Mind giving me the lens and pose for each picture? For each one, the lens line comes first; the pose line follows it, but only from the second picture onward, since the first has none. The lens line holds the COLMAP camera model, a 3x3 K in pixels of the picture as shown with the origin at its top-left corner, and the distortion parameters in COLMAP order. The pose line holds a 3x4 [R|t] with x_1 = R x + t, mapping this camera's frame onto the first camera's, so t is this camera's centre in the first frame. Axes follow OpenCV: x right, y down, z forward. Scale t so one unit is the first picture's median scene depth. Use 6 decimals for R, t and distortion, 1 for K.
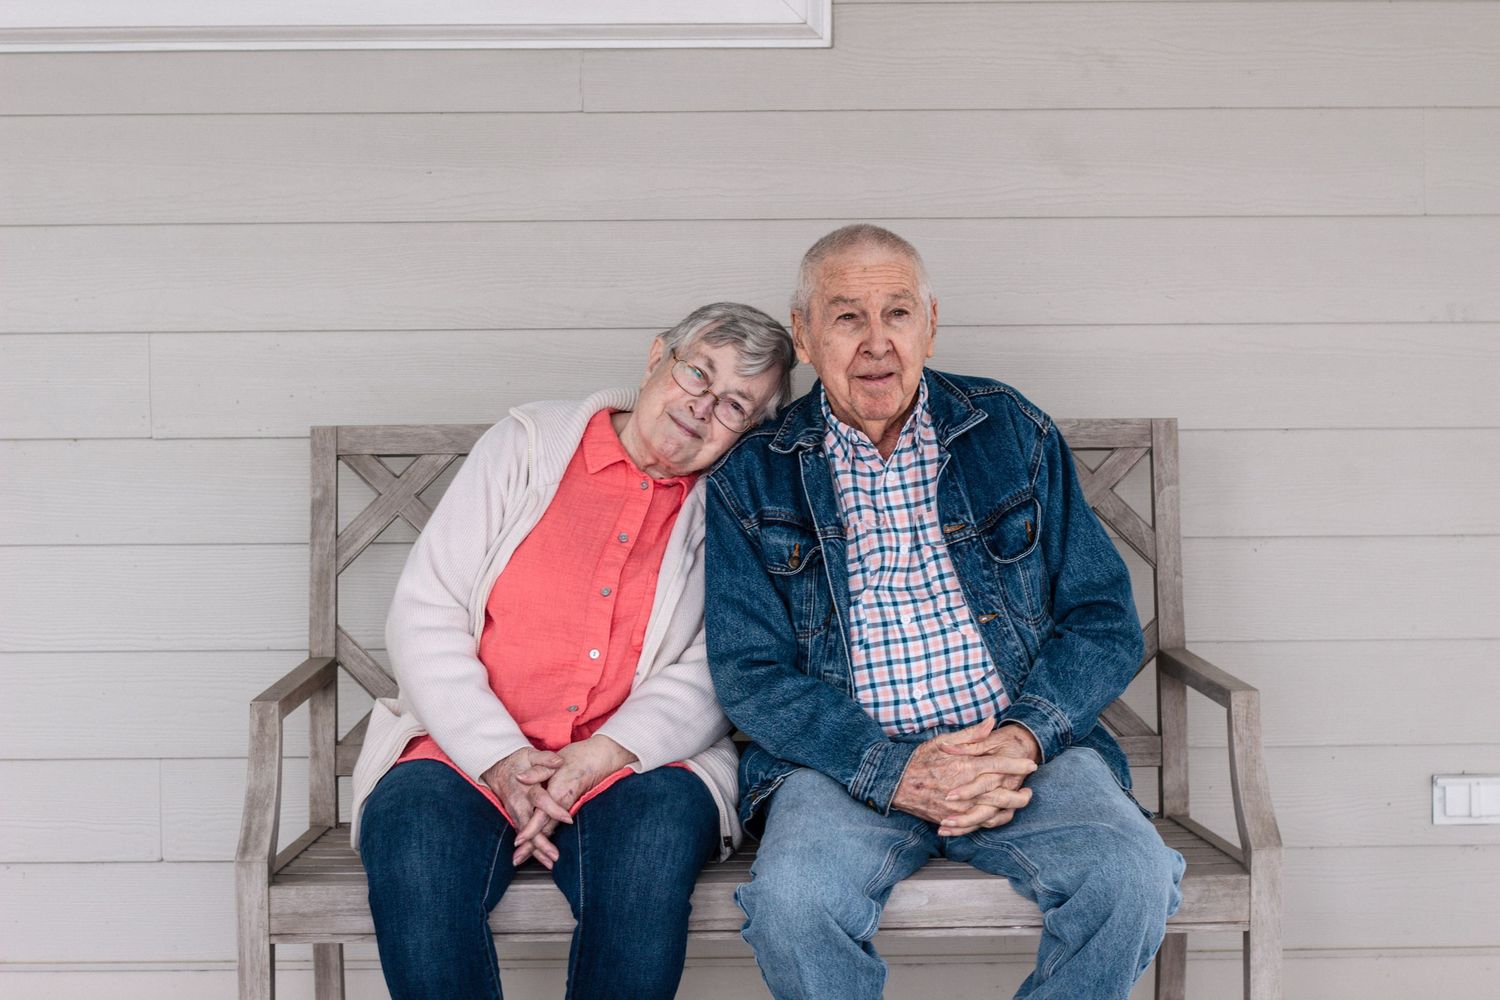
lens RADIAL K [[3475.8, 0, 754.9], [0, 3475.8, 551.0], [0, 0, 1]] dist [0.001893, 0.000000]
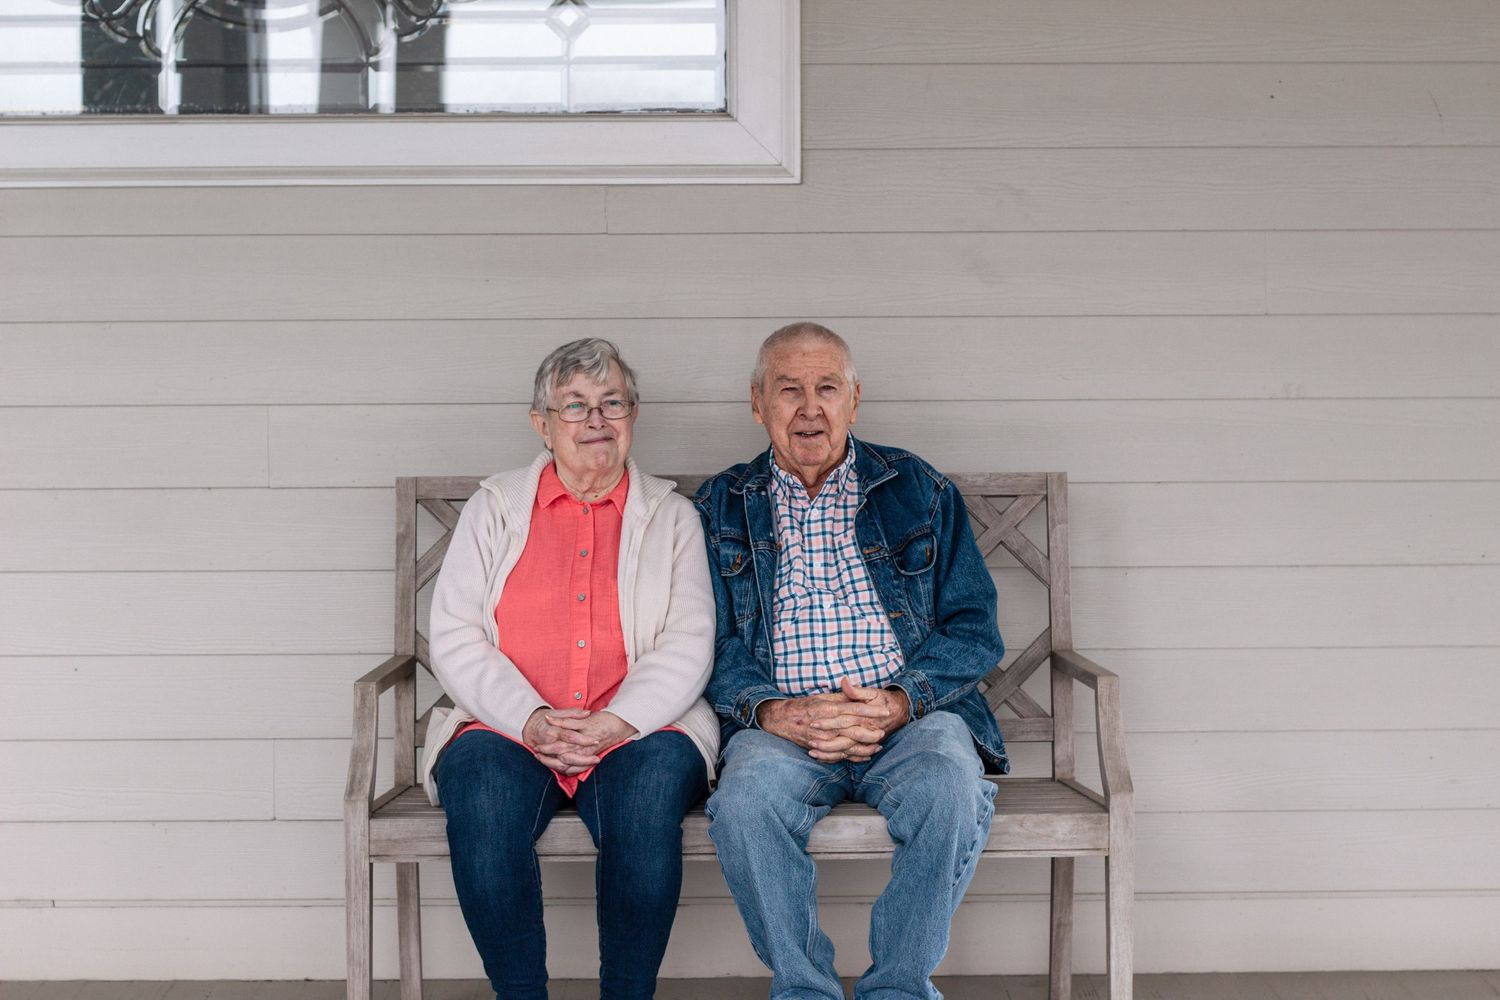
lens RADIAL K [[3475.8, 0, 737.9], [0, 3475.8, 560.9], [0, 0, 1]] dist [0.001893, 0.000000]
pose [[0.999861, 0.002581, -0.016468, 0.021073], [-0.002839, 0.999873, -0.015675, 0.015257], [0.016425, 0.015719, 0.999742, -0.294287]]
